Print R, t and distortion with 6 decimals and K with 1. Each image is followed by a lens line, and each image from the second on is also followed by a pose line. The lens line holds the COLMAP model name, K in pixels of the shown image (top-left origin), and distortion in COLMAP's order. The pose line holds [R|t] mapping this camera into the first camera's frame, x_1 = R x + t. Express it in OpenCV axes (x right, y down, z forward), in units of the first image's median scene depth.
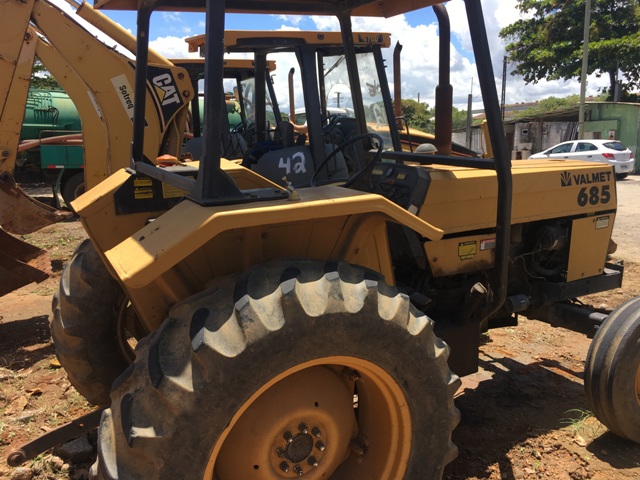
lens RADIAL K [[541.7, 0, 316.9], [0, 541.7, 239.1], [0, 0, 1]] dist [0.090097, -0.131922]
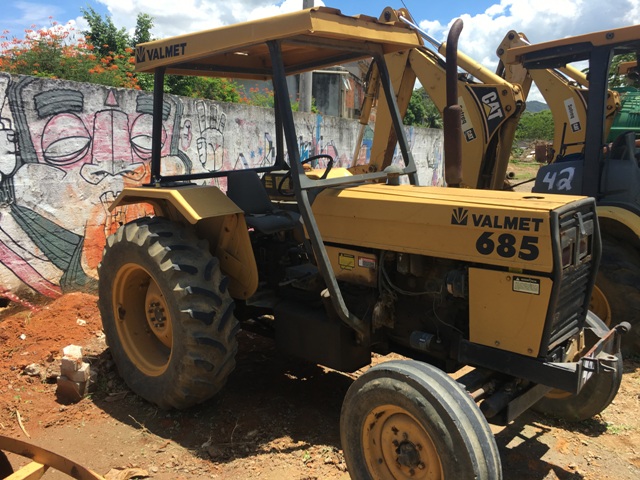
lens RADIAL K [[541.7, 0, 316.9], [0, 541.7, 239.1], [0, 0, 1]] dist [0.090097, -0.131922]
pose [[0.314592, 0.183726, -0.931277, 0.741589], [-0.177091, 0.975225, 0.132574, -0.093276], [0.932561, 0.123214, 0.339334, 0.321248]]
